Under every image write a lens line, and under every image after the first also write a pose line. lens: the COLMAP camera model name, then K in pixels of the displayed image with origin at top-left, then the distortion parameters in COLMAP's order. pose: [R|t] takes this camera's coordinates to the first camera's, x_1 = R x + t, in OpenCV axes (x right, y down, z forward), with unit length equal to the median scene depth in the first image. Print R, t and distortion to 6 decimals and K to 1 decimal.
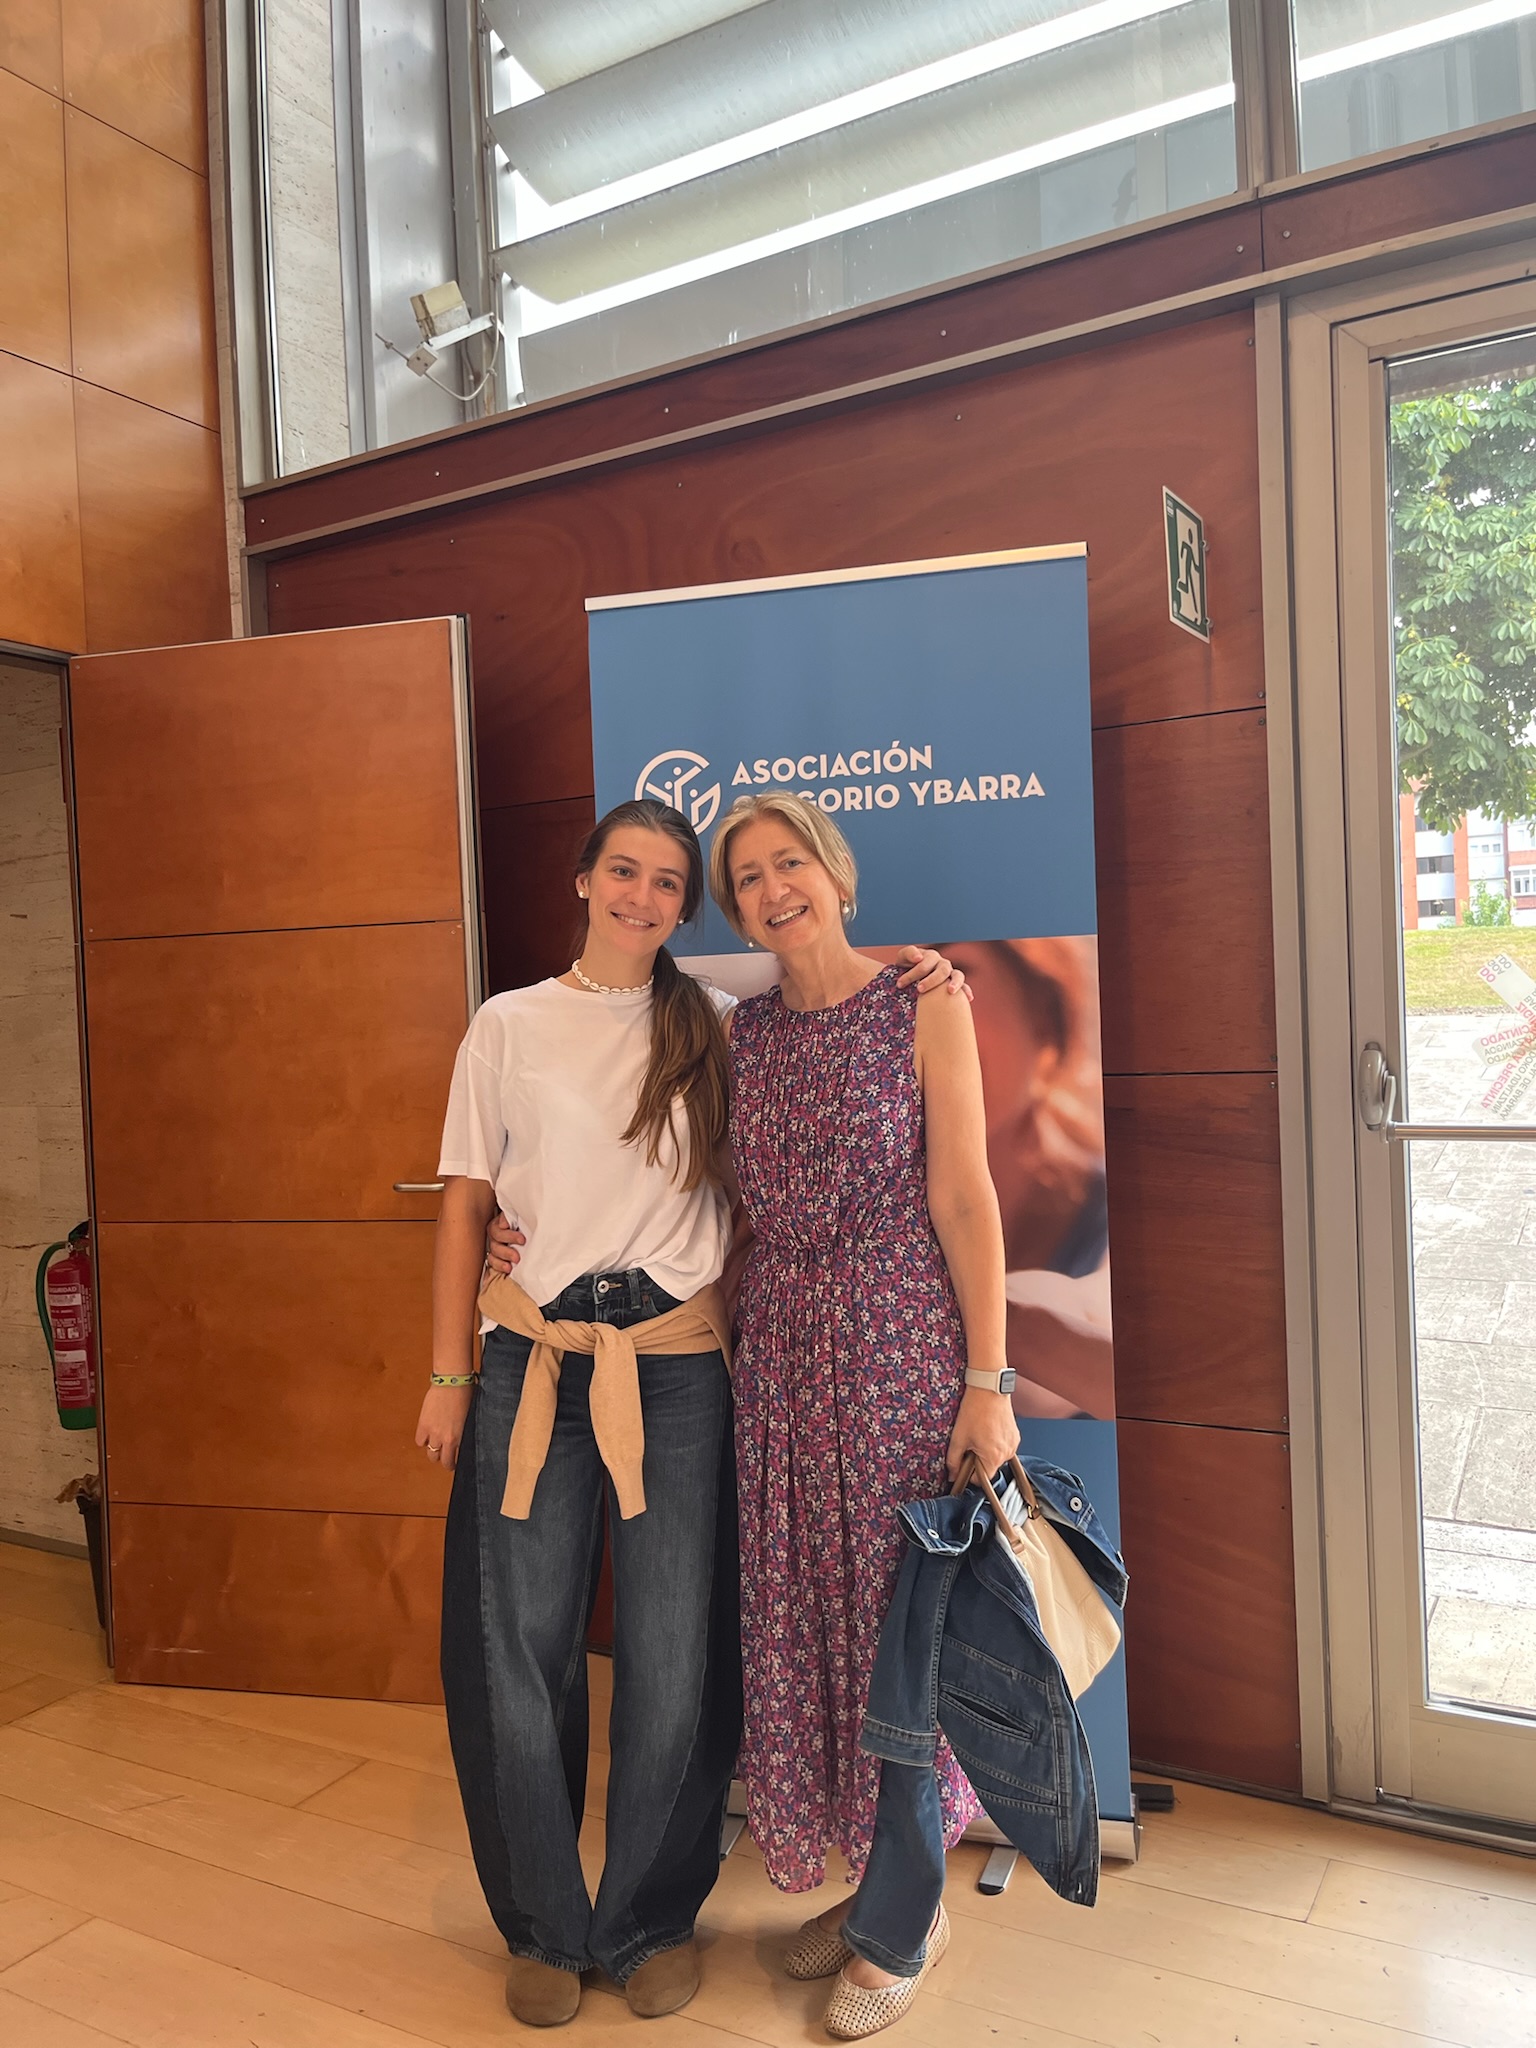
lens RADIAL K [[1548.0, 0, 776.7], [0, 1548.0, 1035.4], [0, 0, 1]] dist [0.052212, -0.063274]
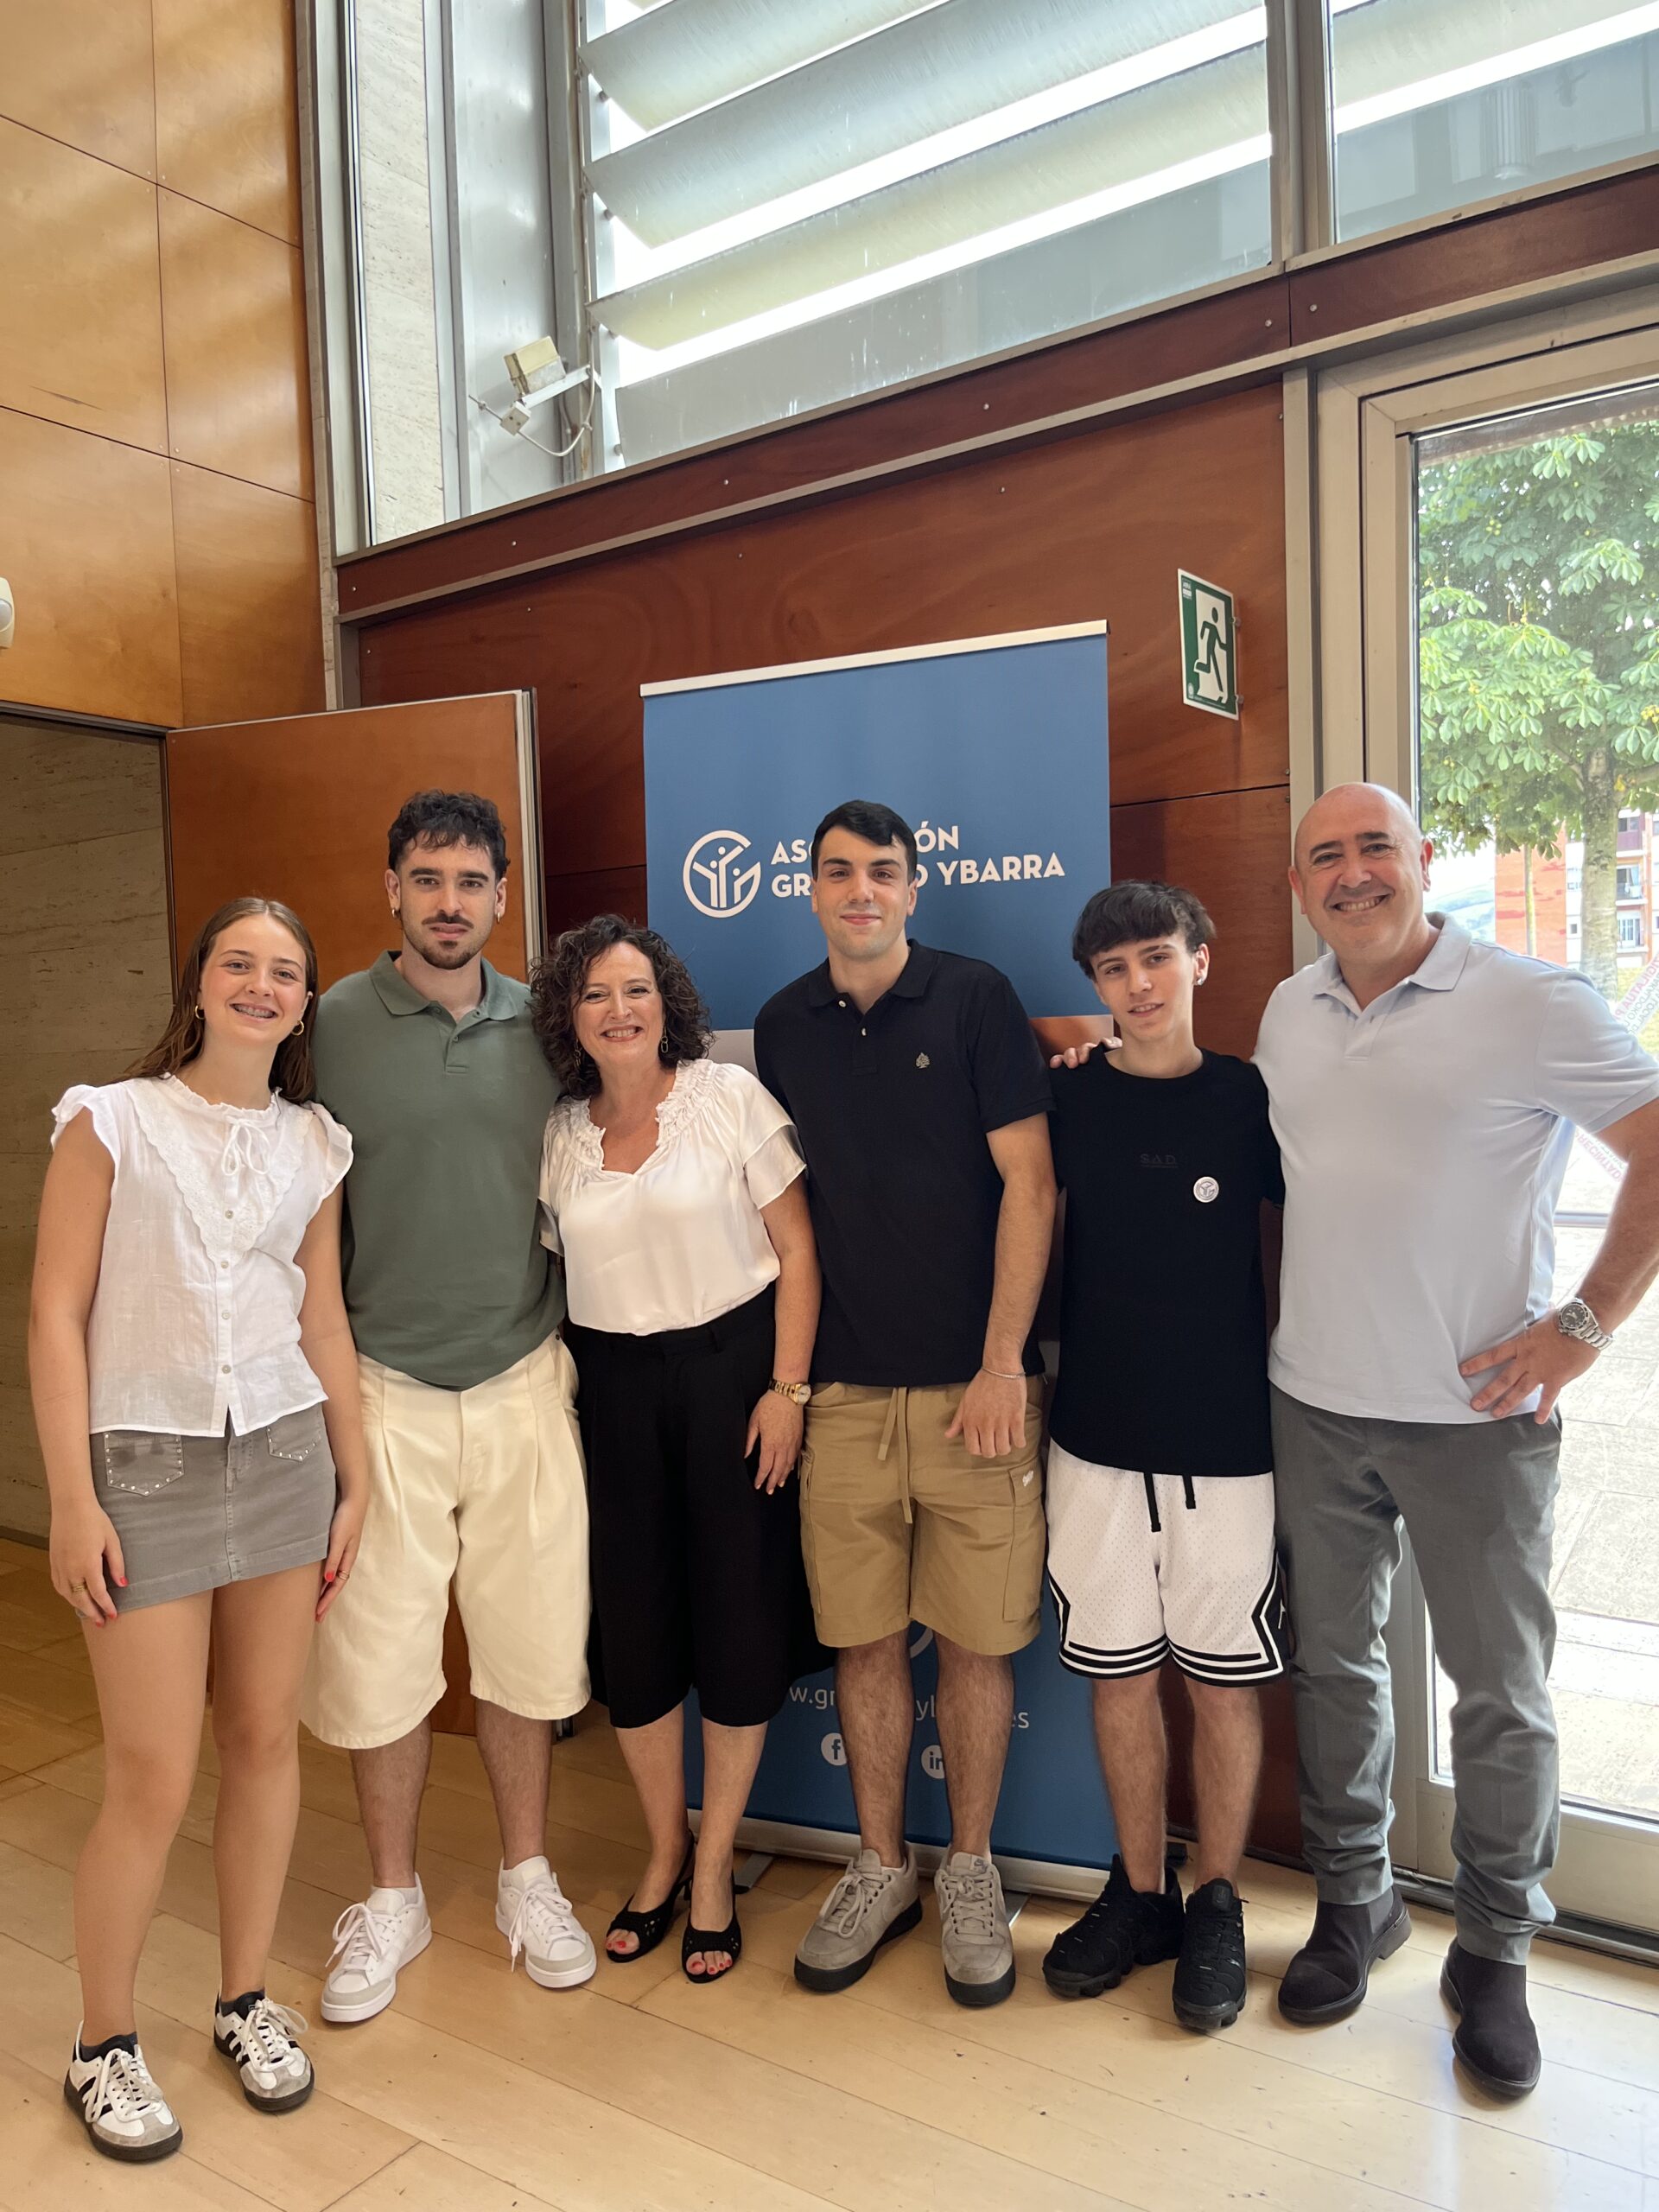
lens RADIAL K [[1671.9, 0, 825.3], [0, 1671.9, 1121.2], [0, 0, 1]] dist [0.052212, -0.063274]
pose [[0.995415, 0.010834, -0.095031, 0.097952], [-0.007978, 0.999507, 0.030378, -0.021035], [0.095313, -0.029481, 0.995011, -0.087456]]
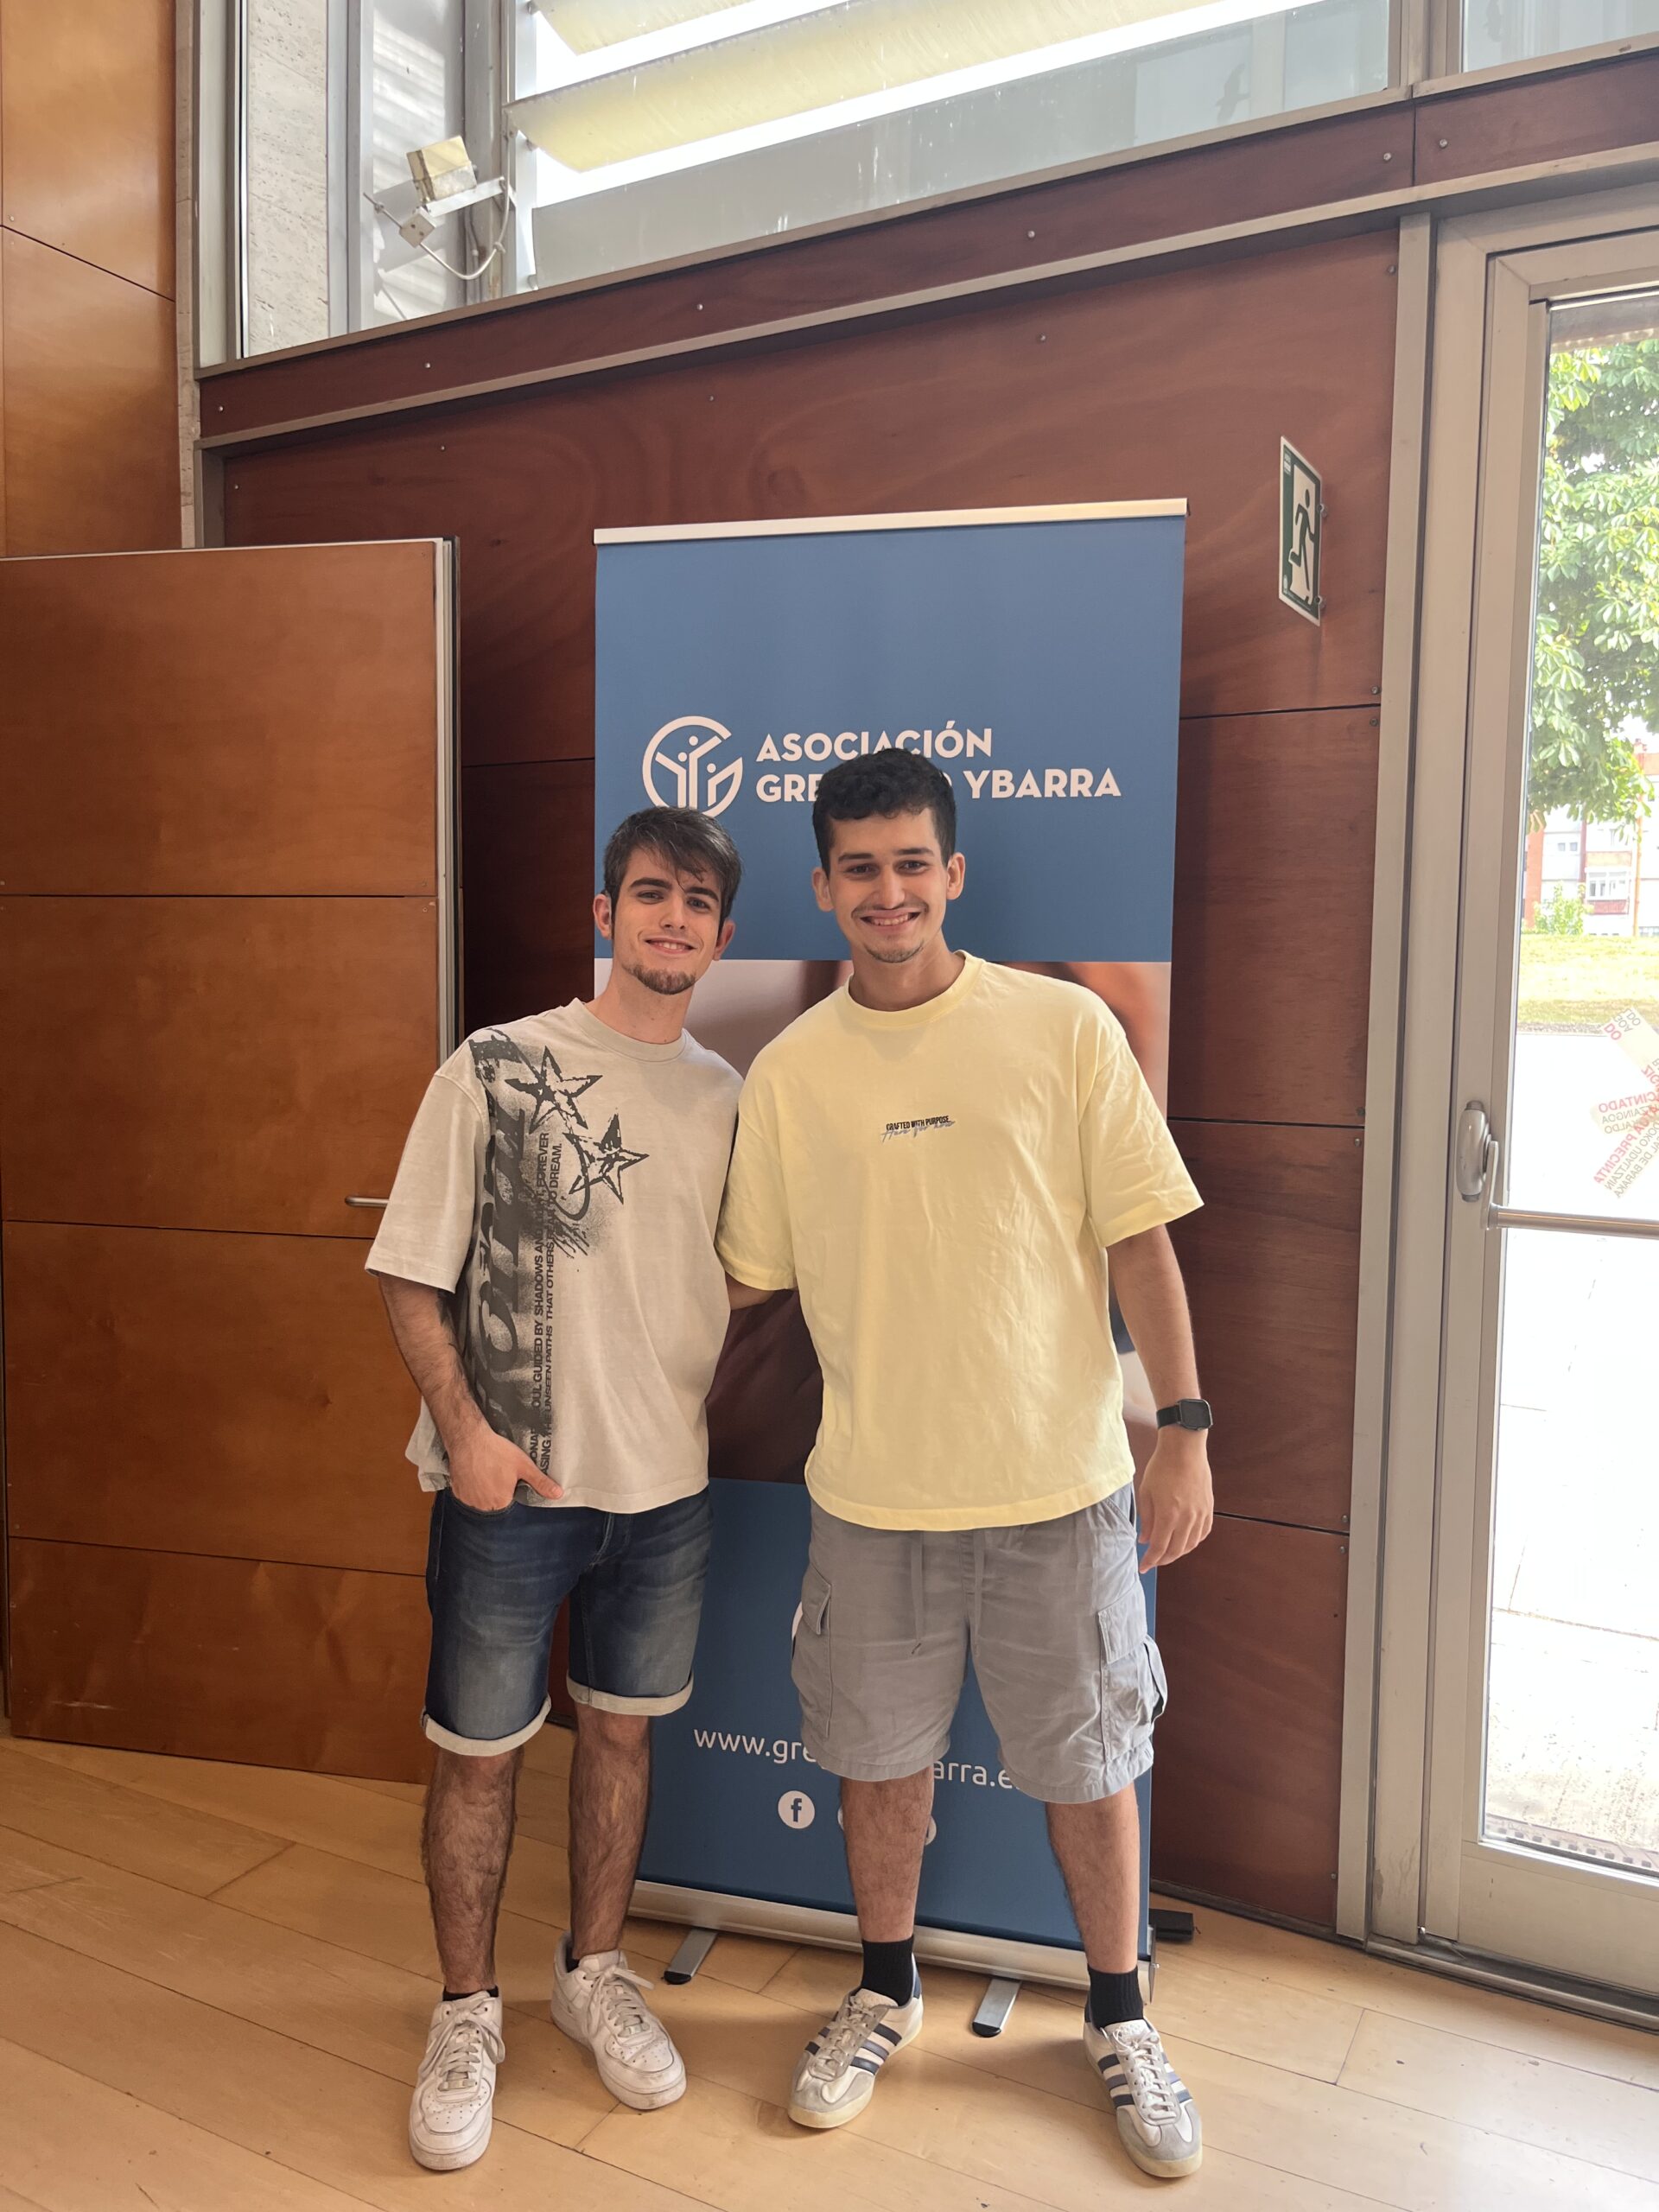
lens RADIAL K [[1671.9, 0, 834.9], [0, 1671.9, 1103.9], [0, 0, 1]] dist [0.052212, -0.063274]
pose [[0.998310, 0.049835, 0.029887, -0.003418], [-0.051455, 0.997096, 0.056144, -0.022634], [-0.027002, -0.057587, 0.997975, 0.053627]]
